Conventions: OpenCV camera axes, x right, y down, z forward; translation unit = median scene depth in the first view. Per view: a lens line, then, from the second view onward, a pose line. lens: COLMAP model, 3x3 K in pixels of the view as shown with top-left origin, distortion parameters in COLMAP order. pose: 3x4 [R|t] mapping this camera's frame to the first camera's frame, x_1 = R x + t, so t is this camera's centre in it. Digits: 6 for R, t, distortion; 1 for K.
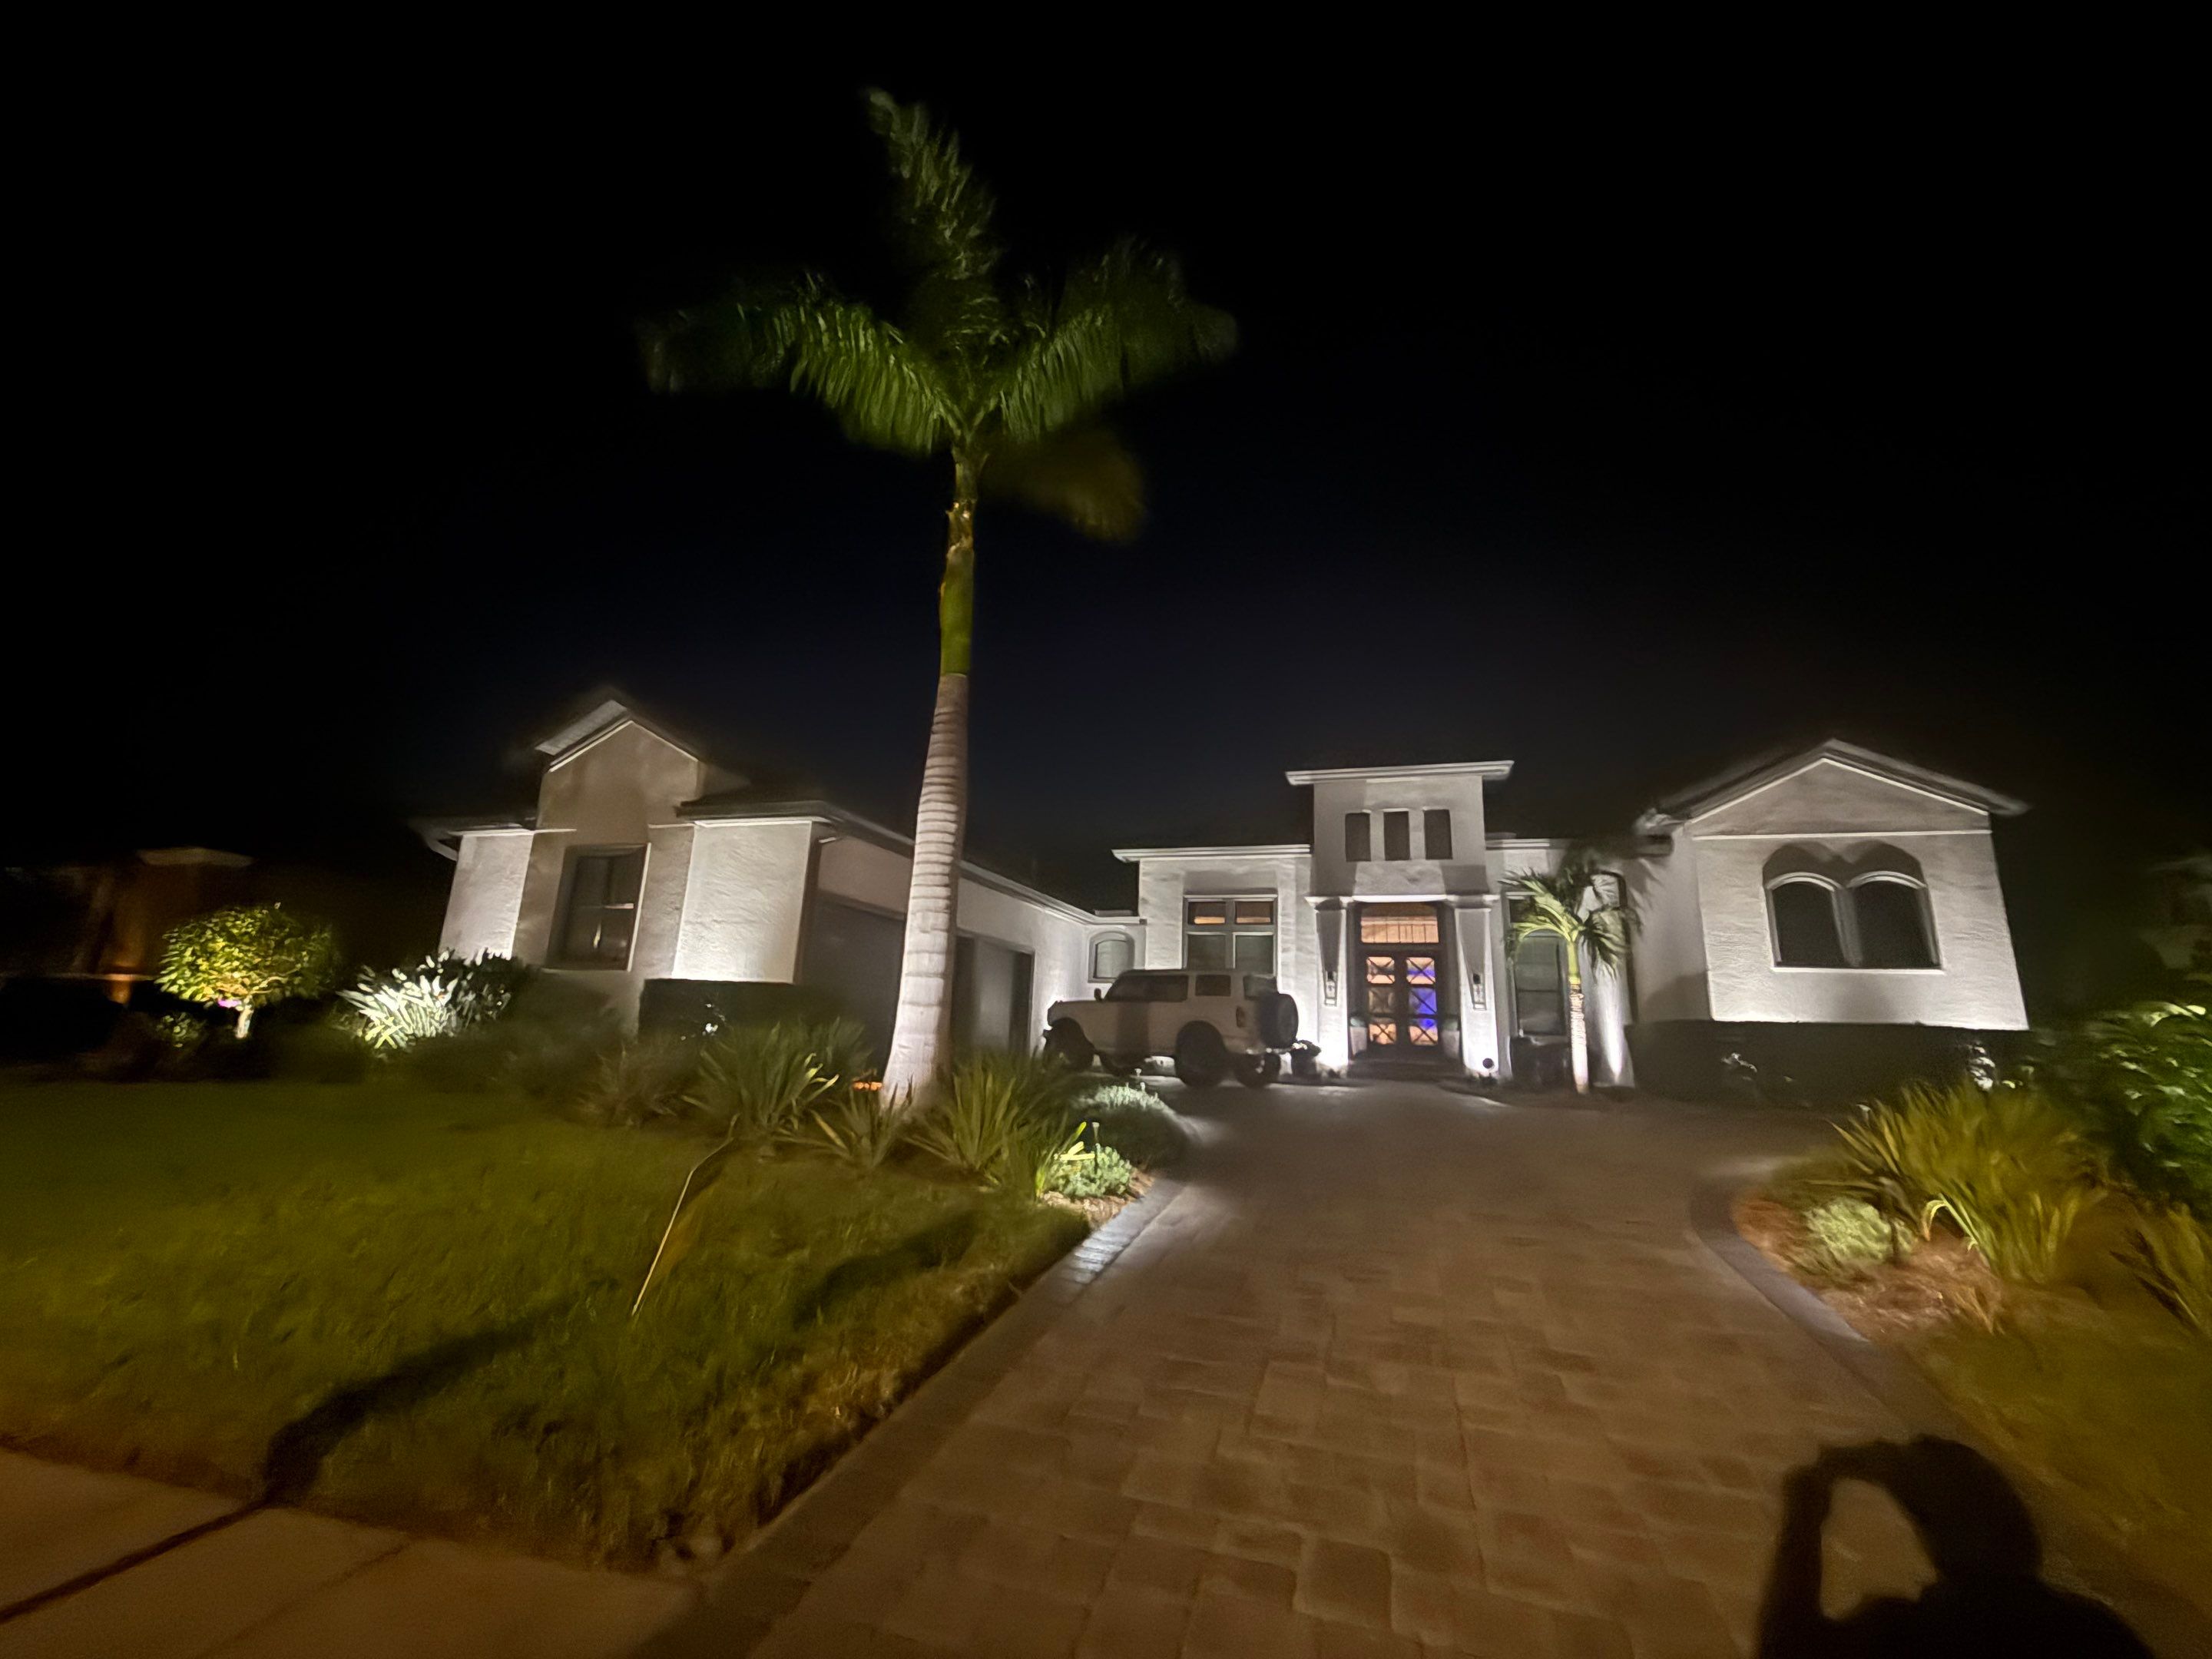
lens RADIAL K [[900.8, 0, 1100.5], [0, 900.8, 826.8], [0, 0, 1]] dist [0.001059, -0.000079]
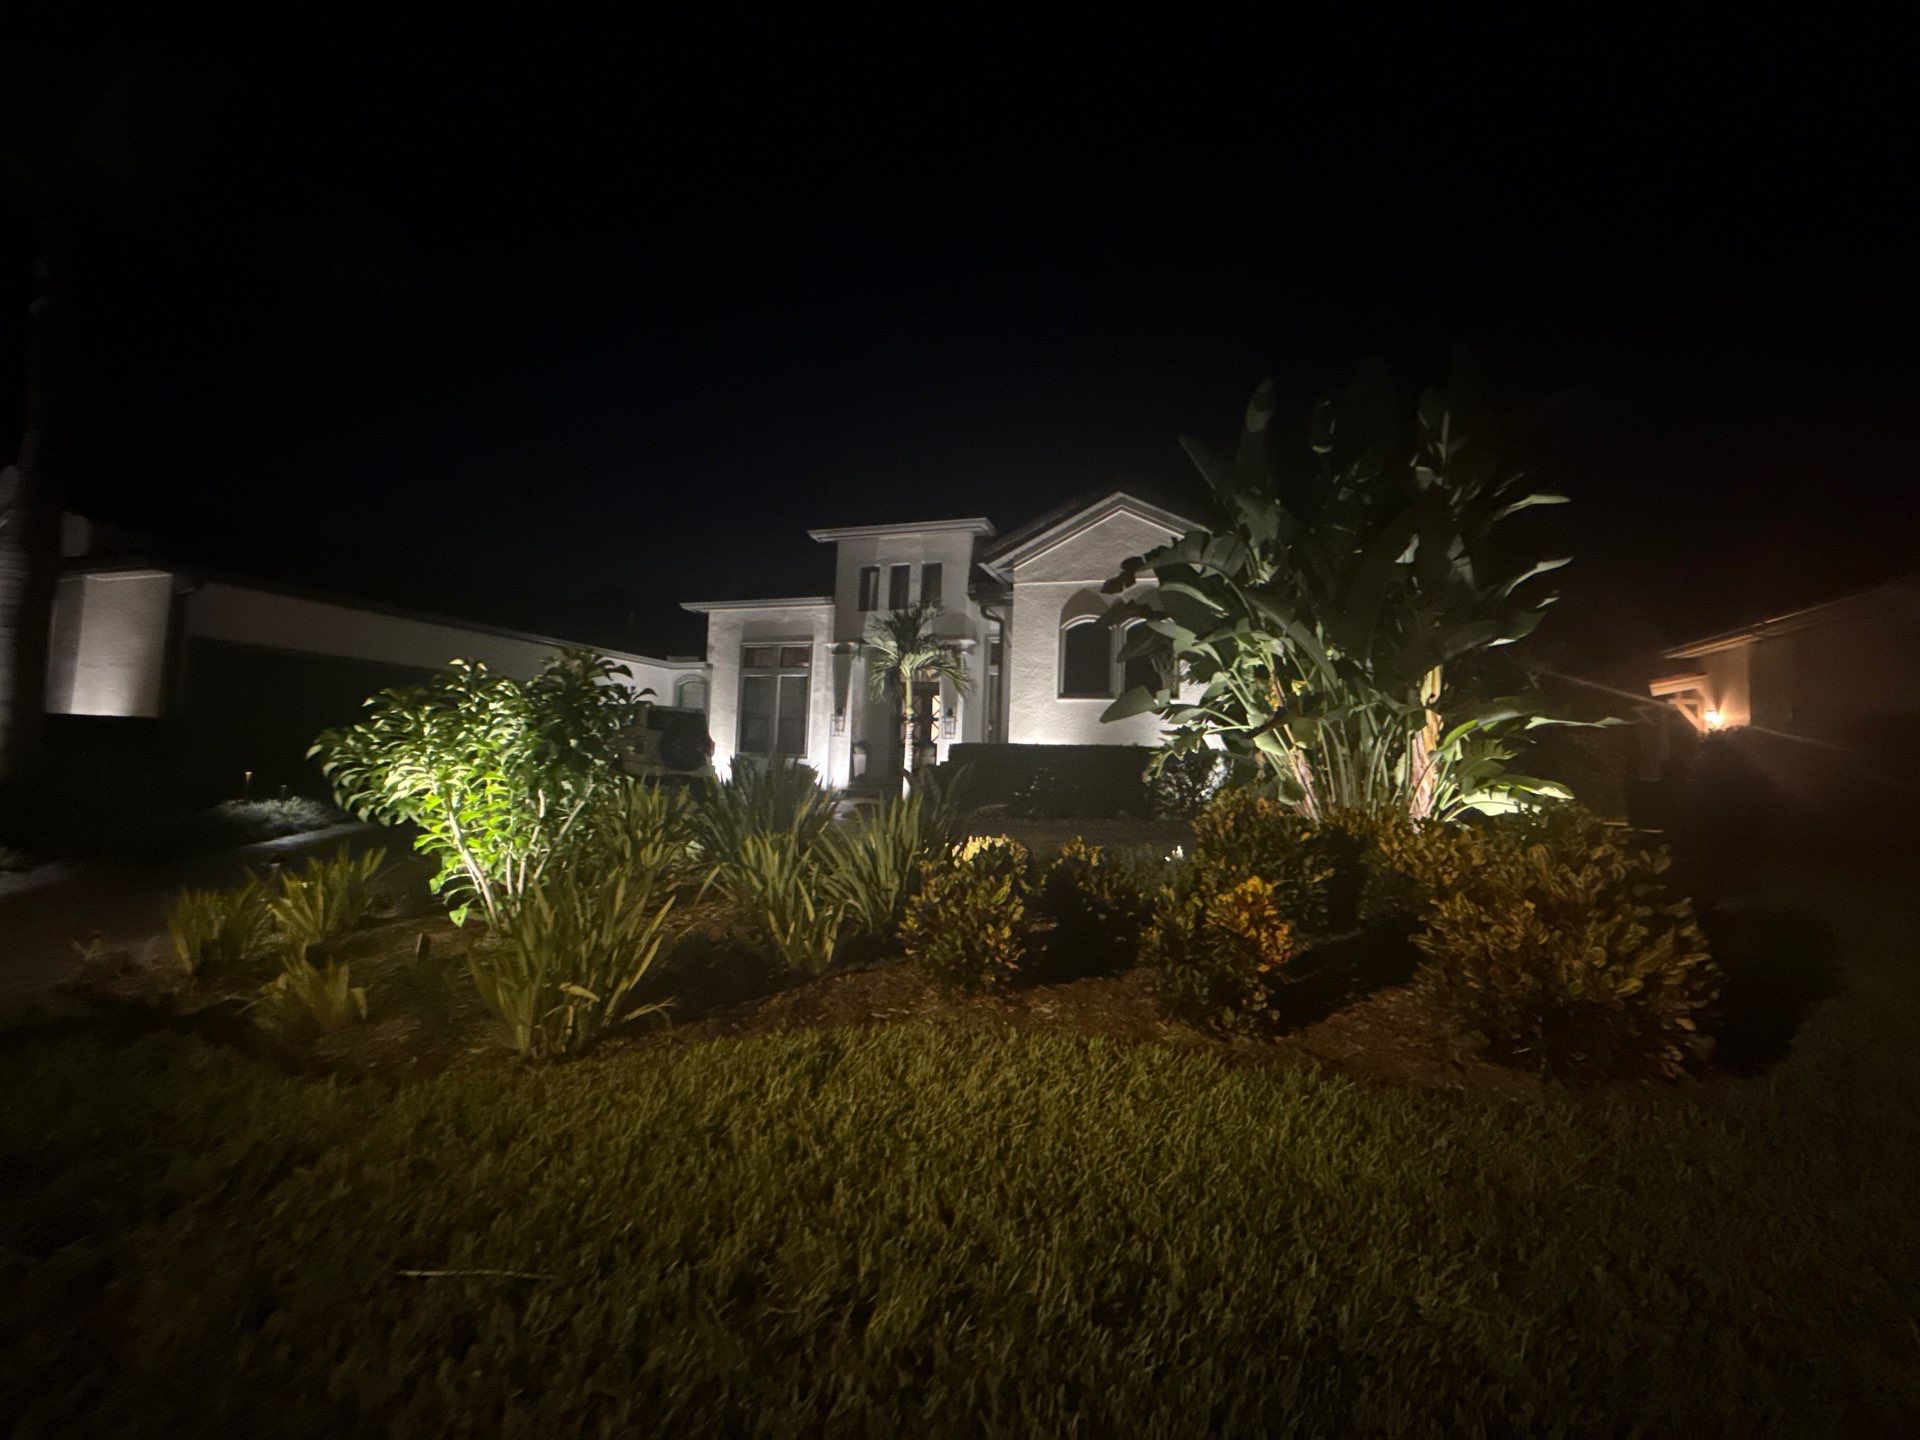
lens RADIAL K [[789.0, 0, 960.0], [0, 789.0, 720.0], [0, 0, 1]] dist [0.000011, -0.000419]
pose [[0.999521, -0.004558, -0.030595, 0.670079], [0.009553, 0.986219, 0.165167, 0.017079], [0.029421, -0.165380, 0.985791, 0.007174]]
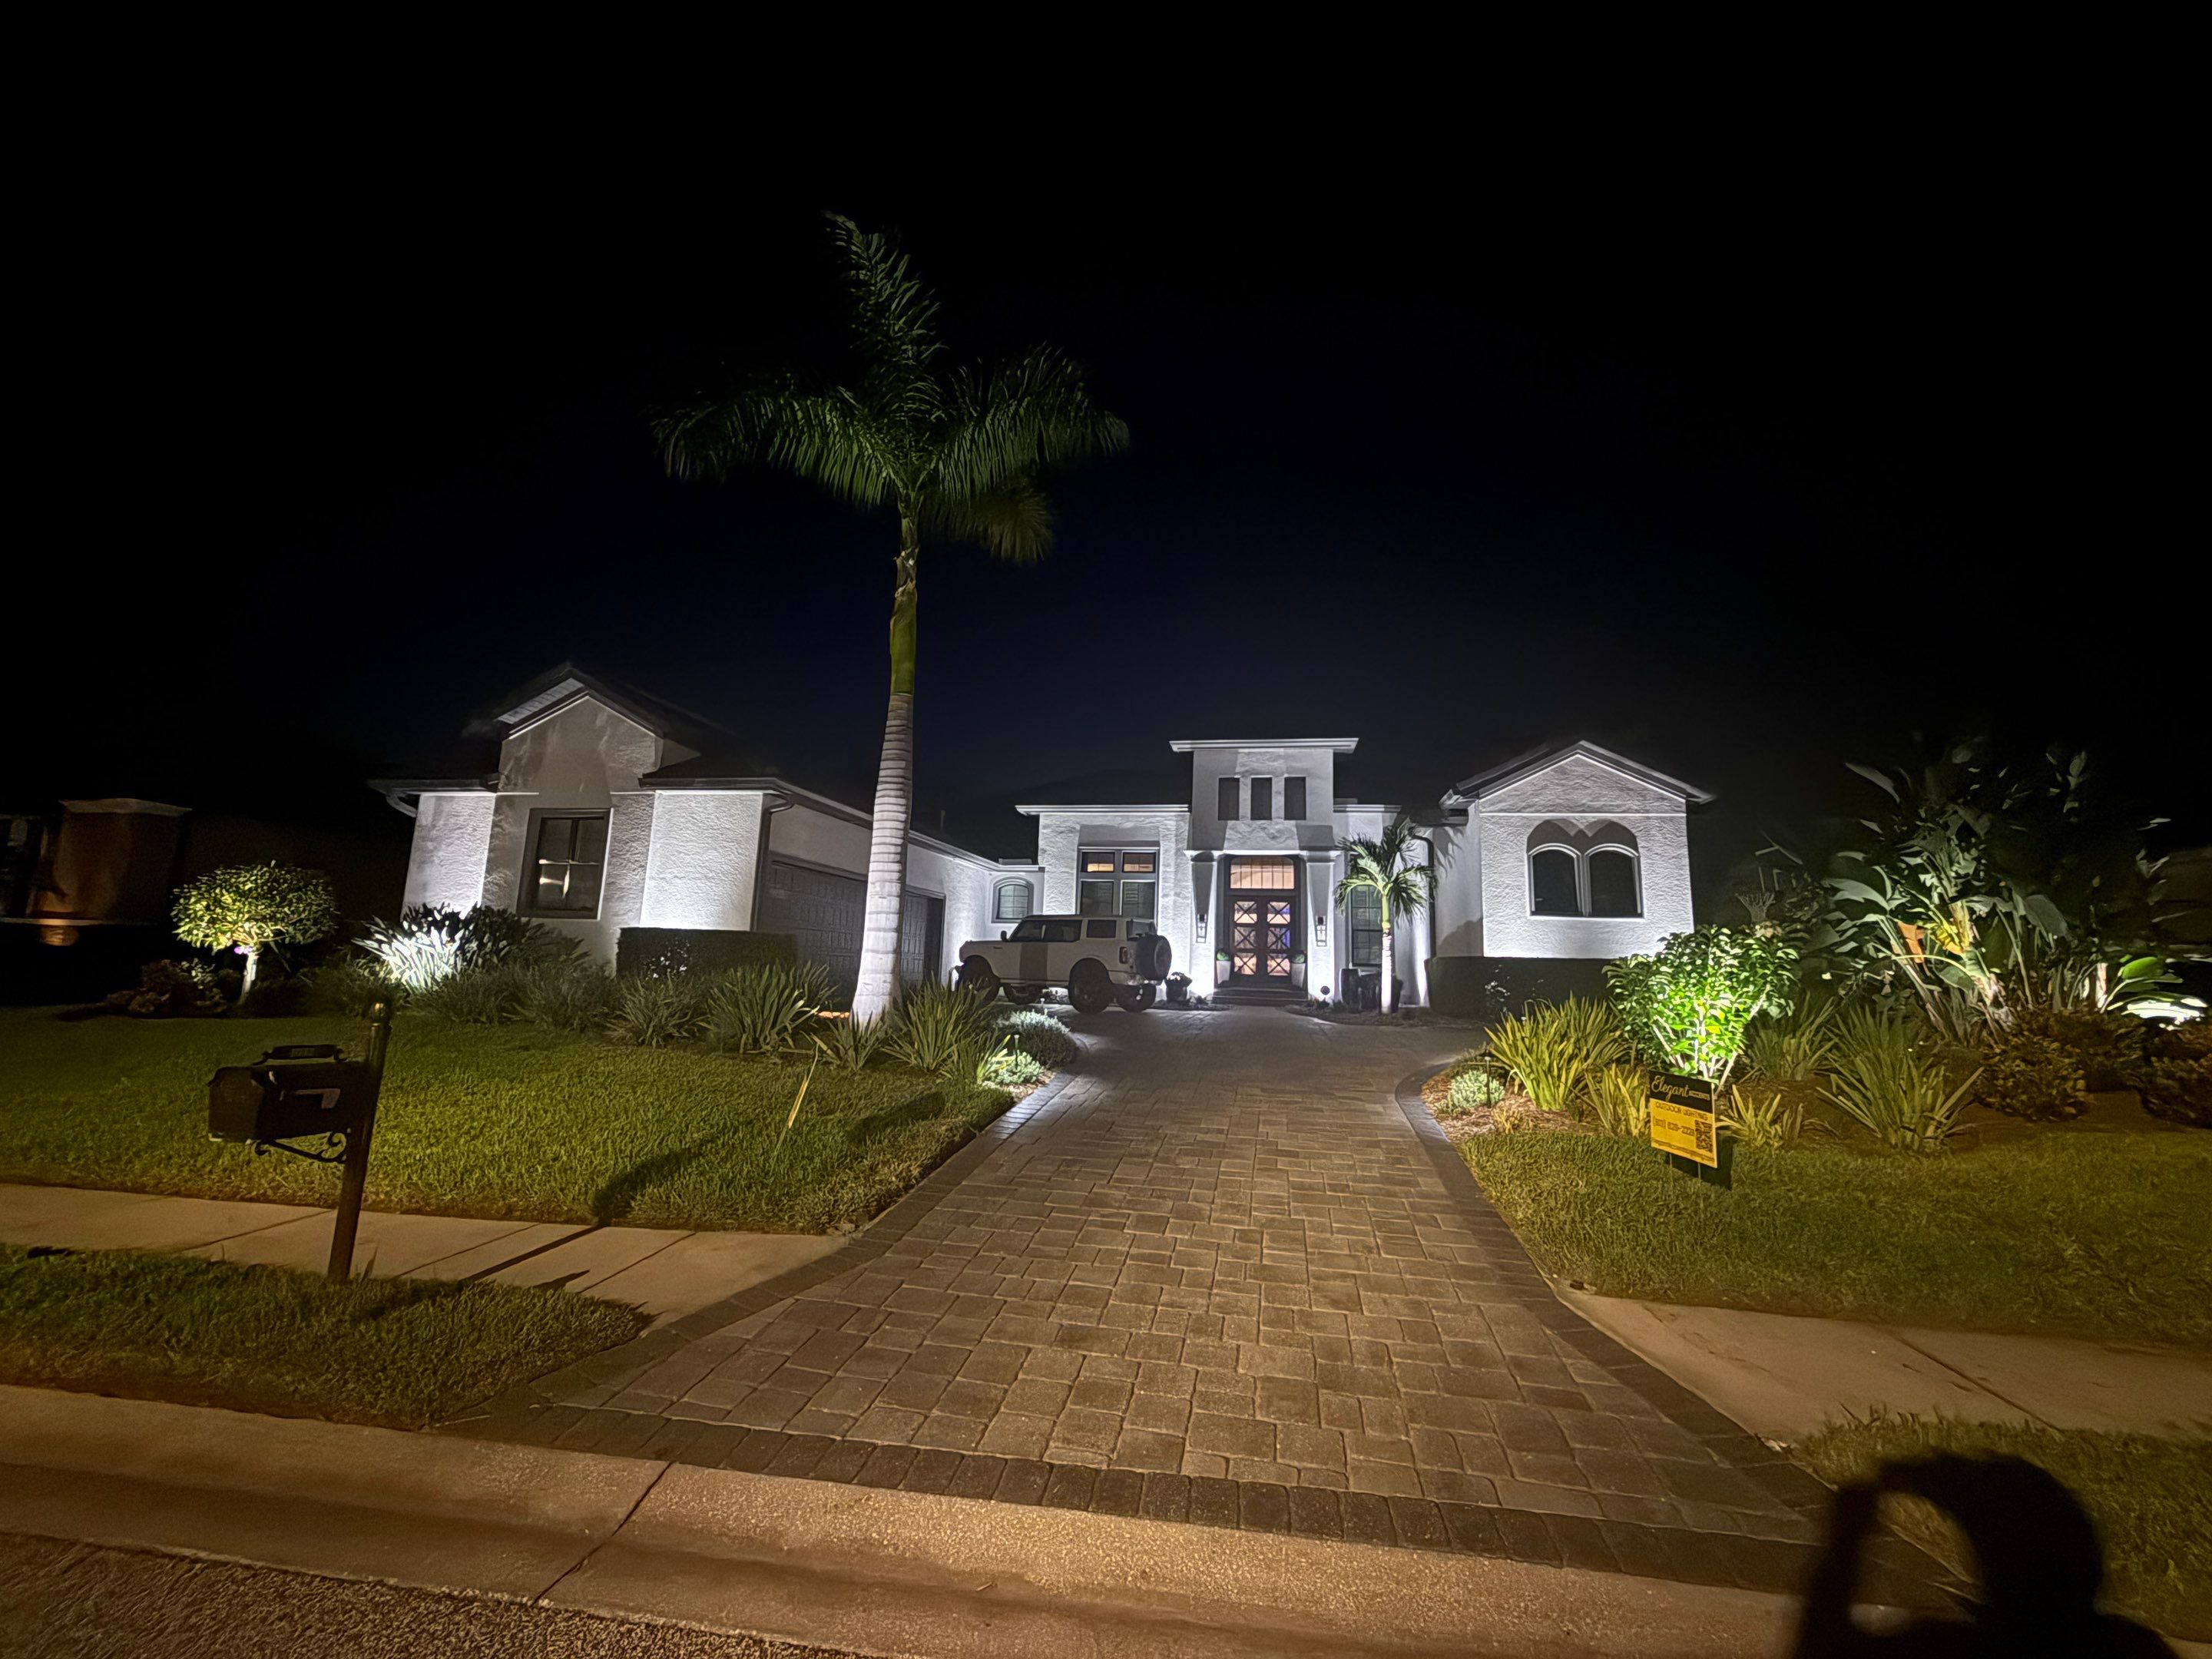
lens RADIAL K [[908.9, 0, 1106.0], [0, 908.9, 829.5], [0, 0, 1]] dist [0.000011, -0.000419]
pose [[0.992283, 0.011878, 0.123425, -0.023001], [-0.021714, 0.996665, 0.078659, -0.059264], [-0.122079, -0.080732, 0.989232, -0.216279]]
